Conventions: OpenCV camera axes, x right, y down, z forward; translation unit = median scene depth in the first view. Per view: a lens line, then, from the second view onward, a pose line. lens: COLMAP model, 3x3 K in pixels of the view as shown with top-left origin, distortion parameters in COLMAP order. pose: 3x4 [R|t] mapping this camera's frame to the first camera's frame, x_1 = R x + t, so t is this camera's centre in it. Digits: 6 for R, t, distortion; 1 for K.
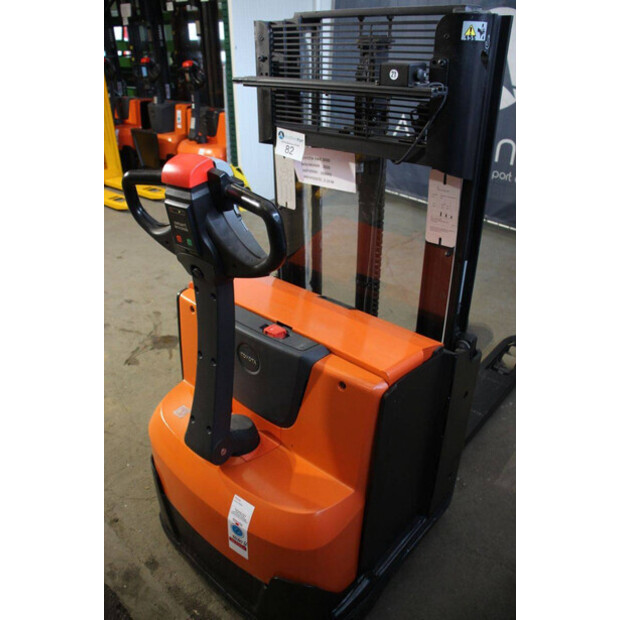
lens RADIAL K [[502.7, 0, 311.5], [0, 502.7, 306.8], [0, 0, 1]] dist [-0.117684, 0.075664]
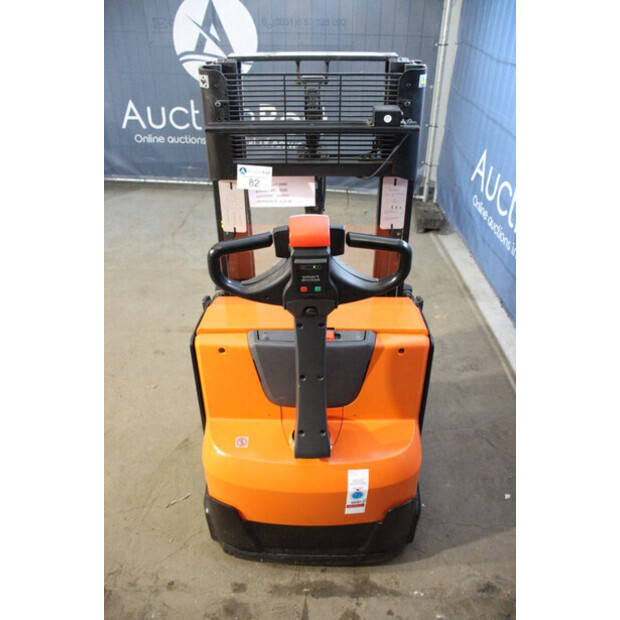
lens RADIAL K [[502.7, 0, 308.0], [0, 502.7, 311.4], [0, 0, 1]] dist [-0.117684, 0.075664]
pose [[0.762696, -0.363376, 0.535026, -0.693730], [0.310679, 0.931394, 0.189696, -0.236313], [-0.567251, 0.021540, 0.823263, 0.025372]]
